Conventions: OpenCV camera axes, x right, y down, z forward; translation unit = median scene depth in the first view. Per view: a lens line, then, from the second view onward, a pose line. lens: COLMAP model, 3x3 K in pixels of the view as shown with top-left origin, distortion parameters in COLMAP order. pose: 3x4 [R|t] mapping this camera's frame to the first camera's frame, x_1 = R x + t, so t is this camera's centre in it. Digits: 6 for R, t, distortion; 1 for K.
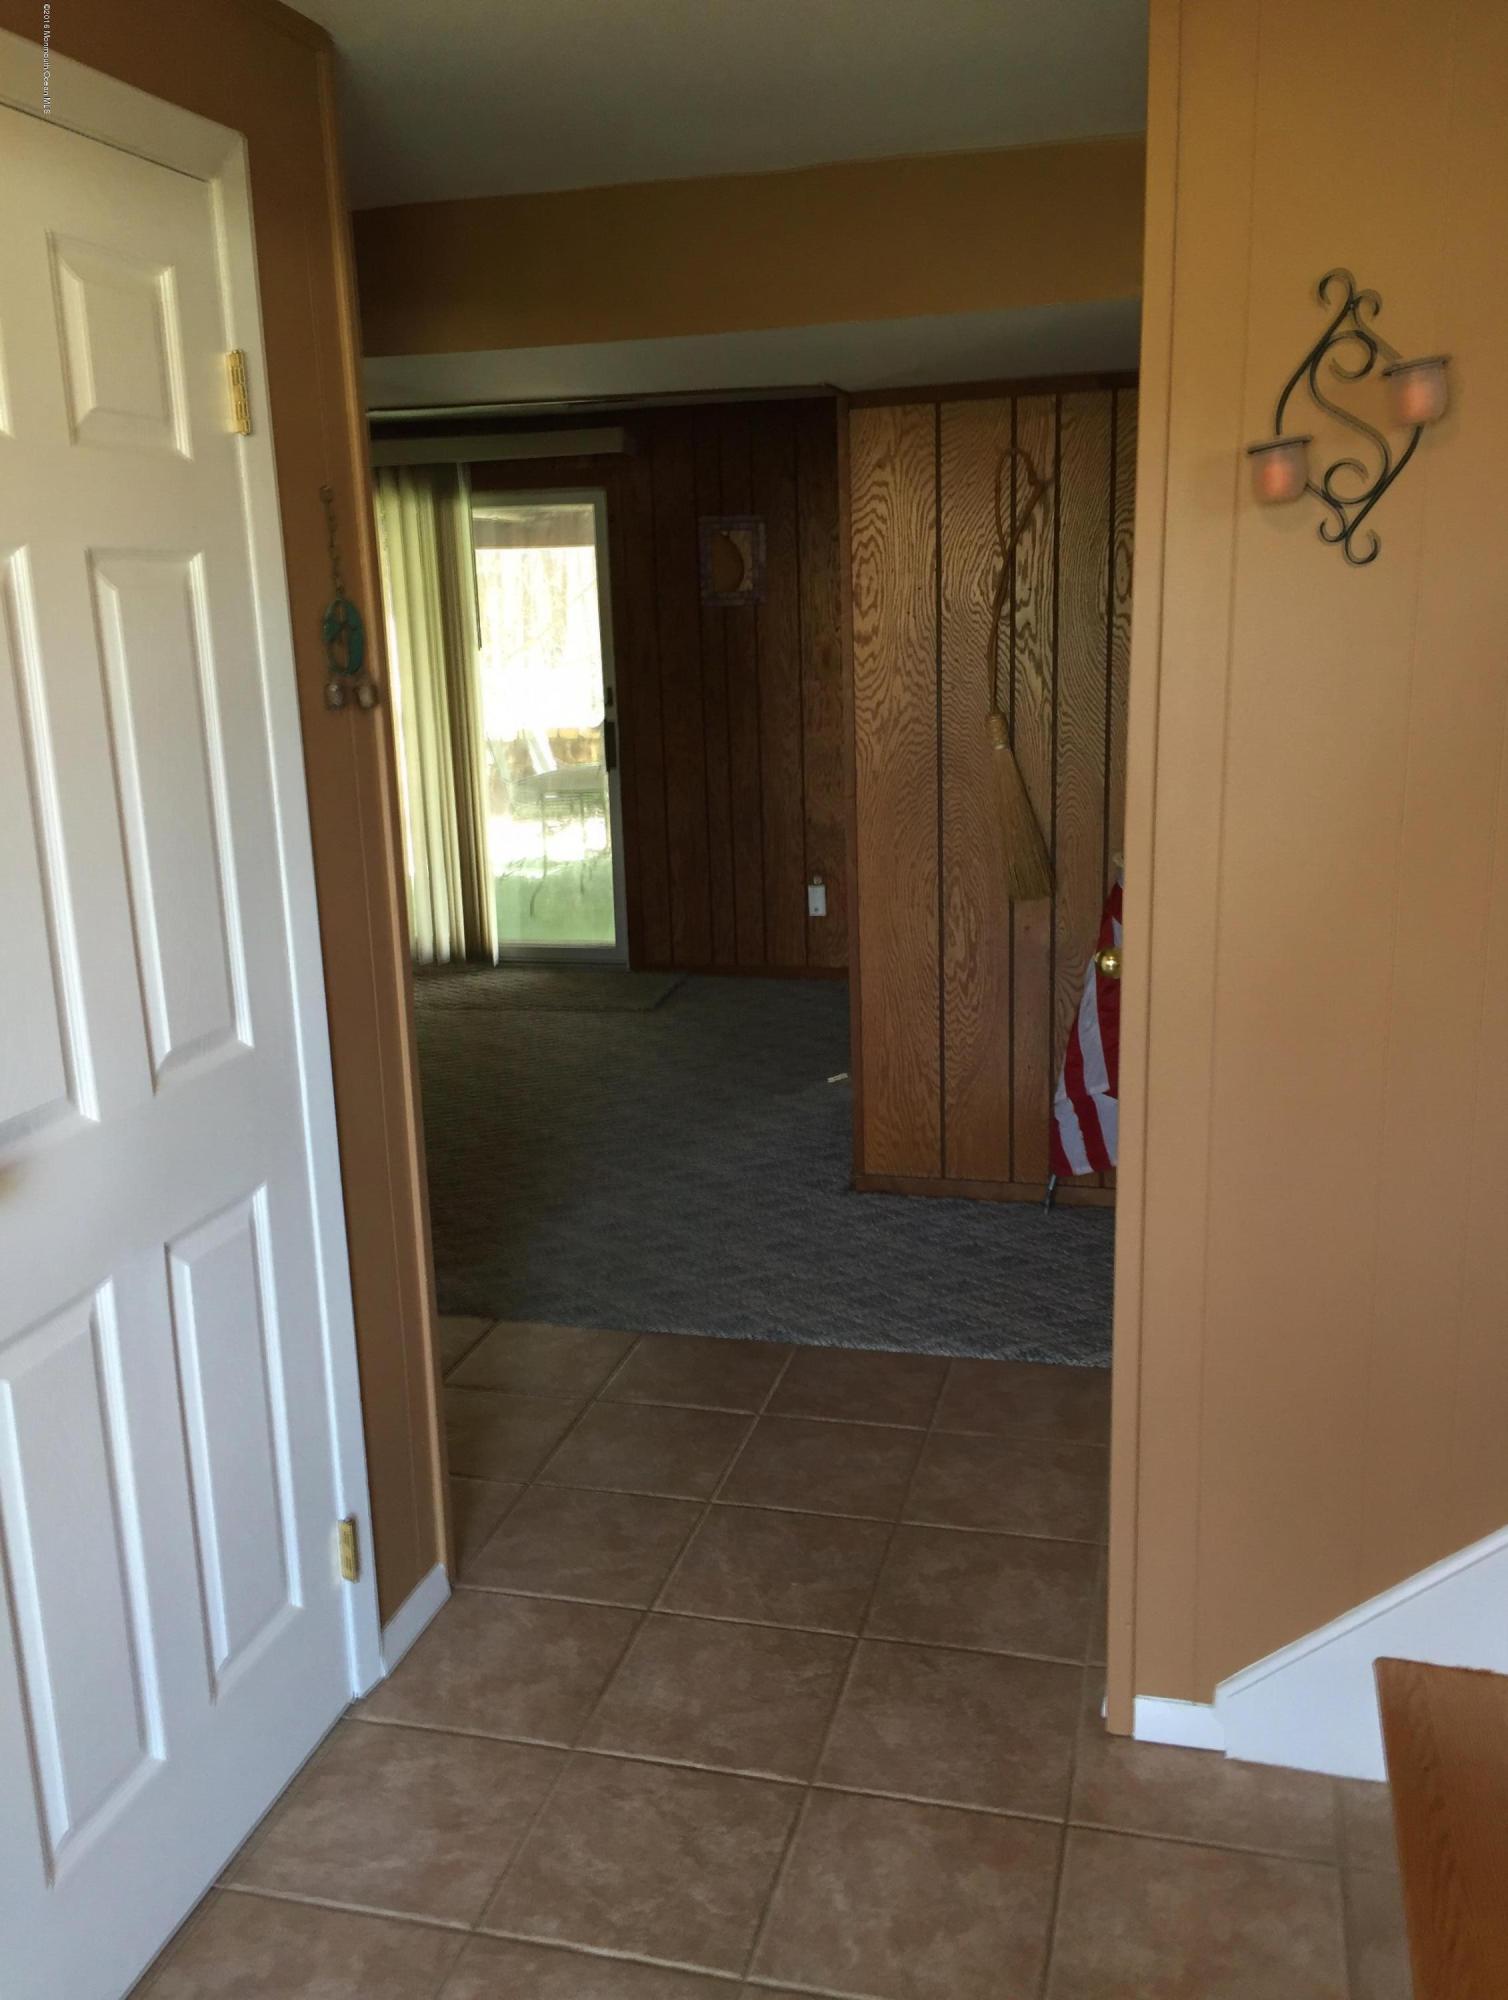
lens RADIAL K [[1727.6, 0, 754.0], [0, 1727.6, 1000.0], [0, 0, 1]] dist [0.073321, -0.094616]
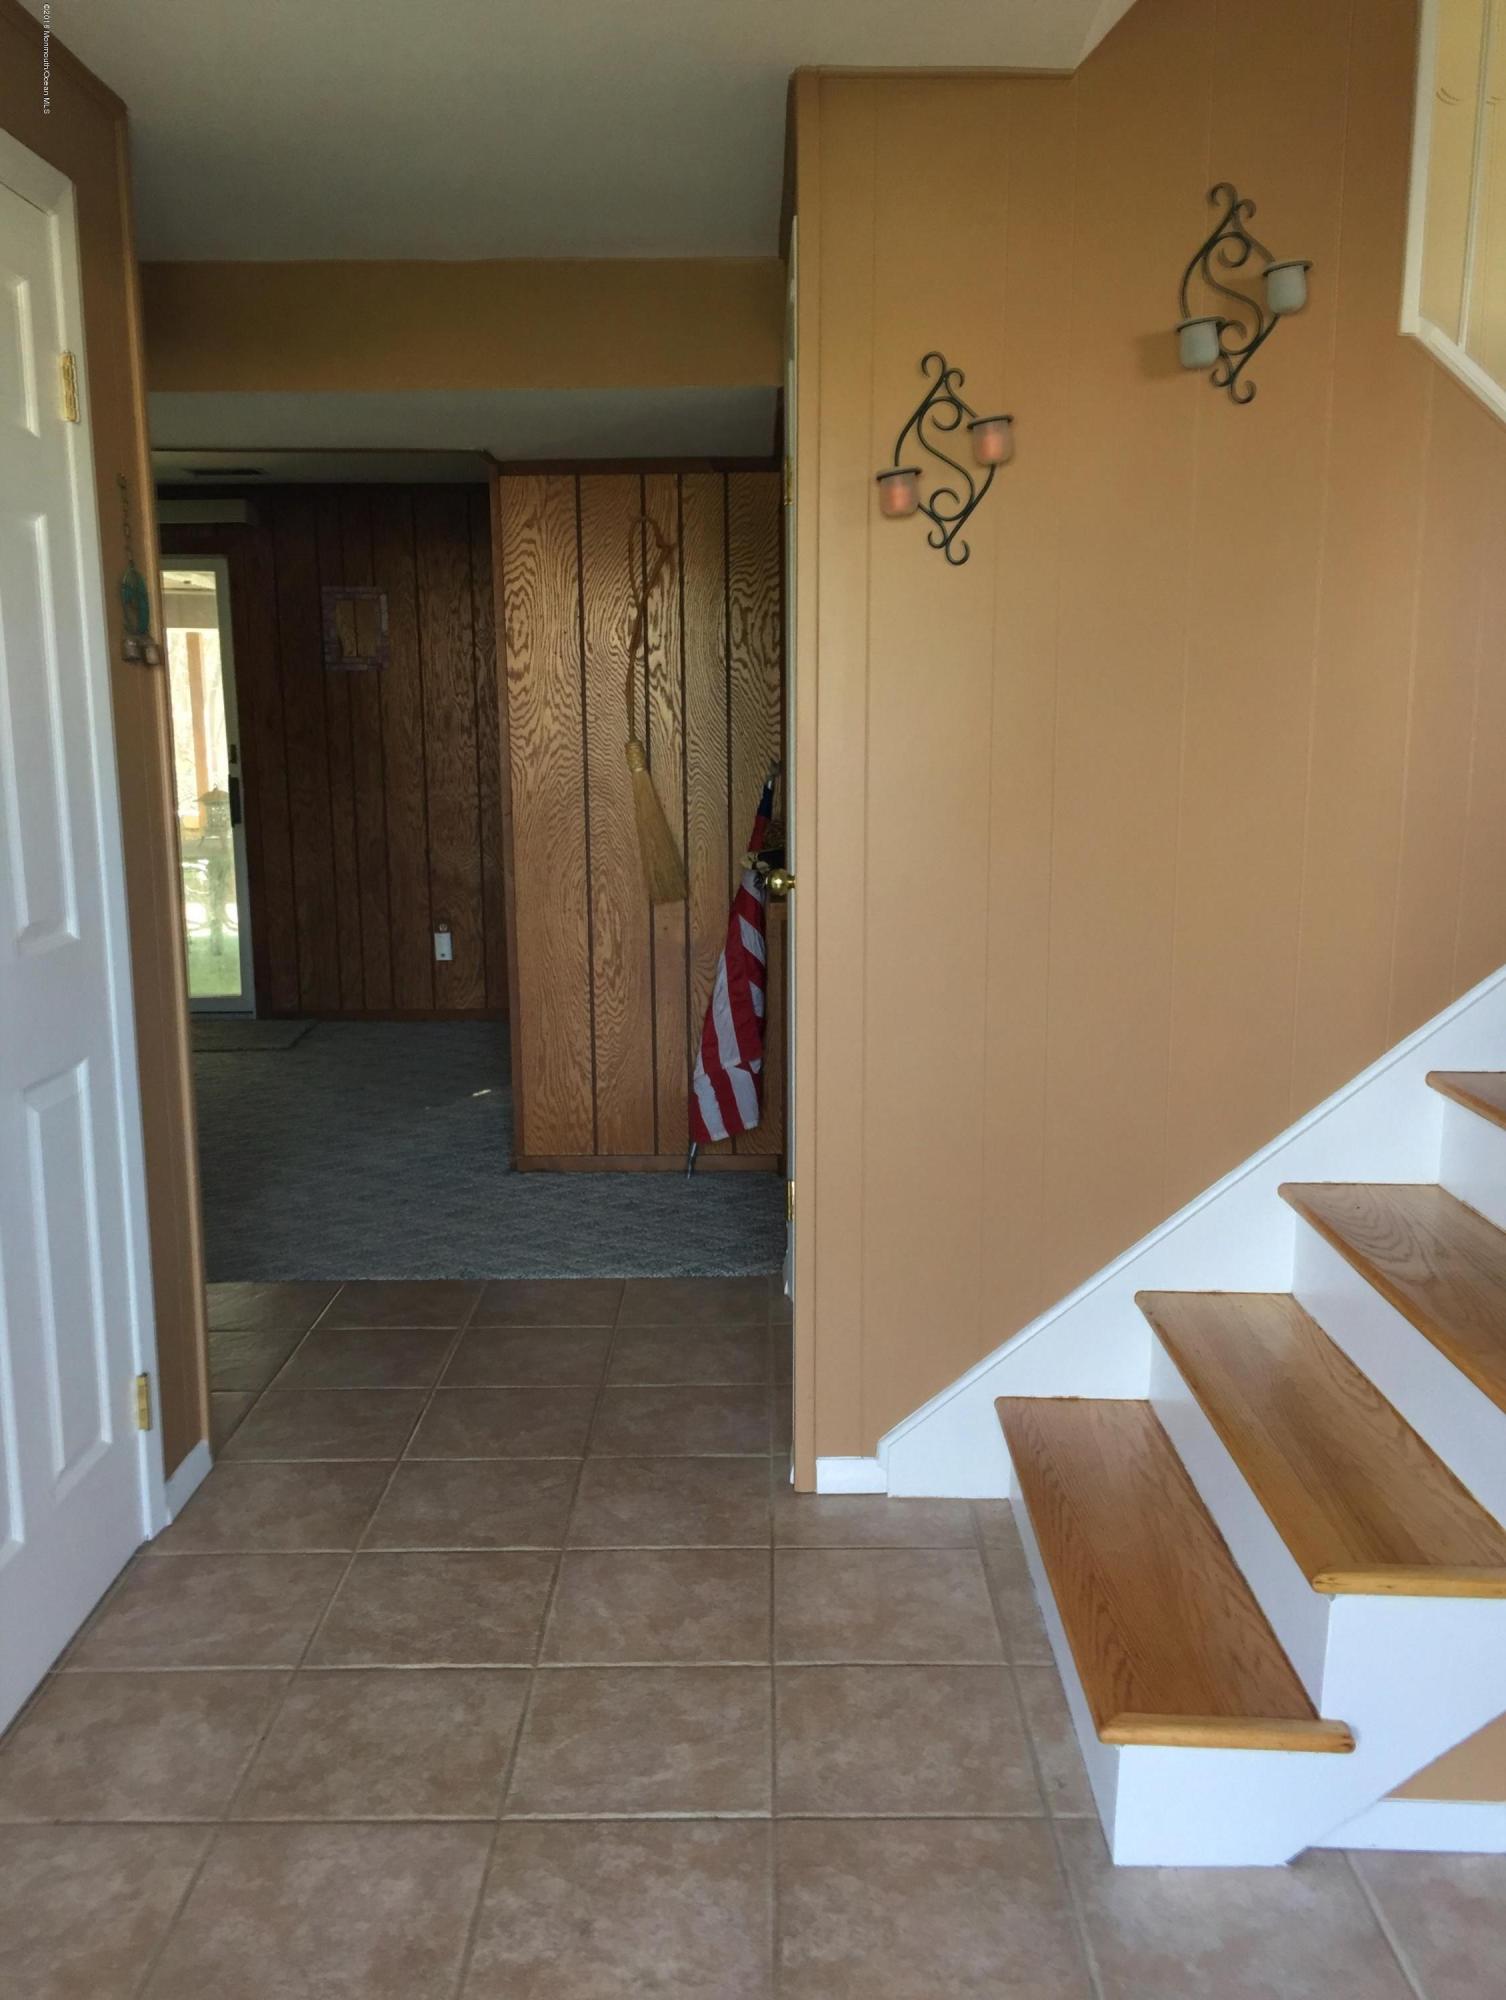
lens RADIAL K [[1727.6, 0, 753.0], [0, 1727.6, 1000.0], [0, 0, 1]] dist [0.073321, -0.094616]
pose [[0.968428, -0.017794, 0.248659, -0.087219], [0.034841, 0.997321, -0.064325, 0.098881], [-0.246848, 0.070958, 0.966453, -0.146217]]
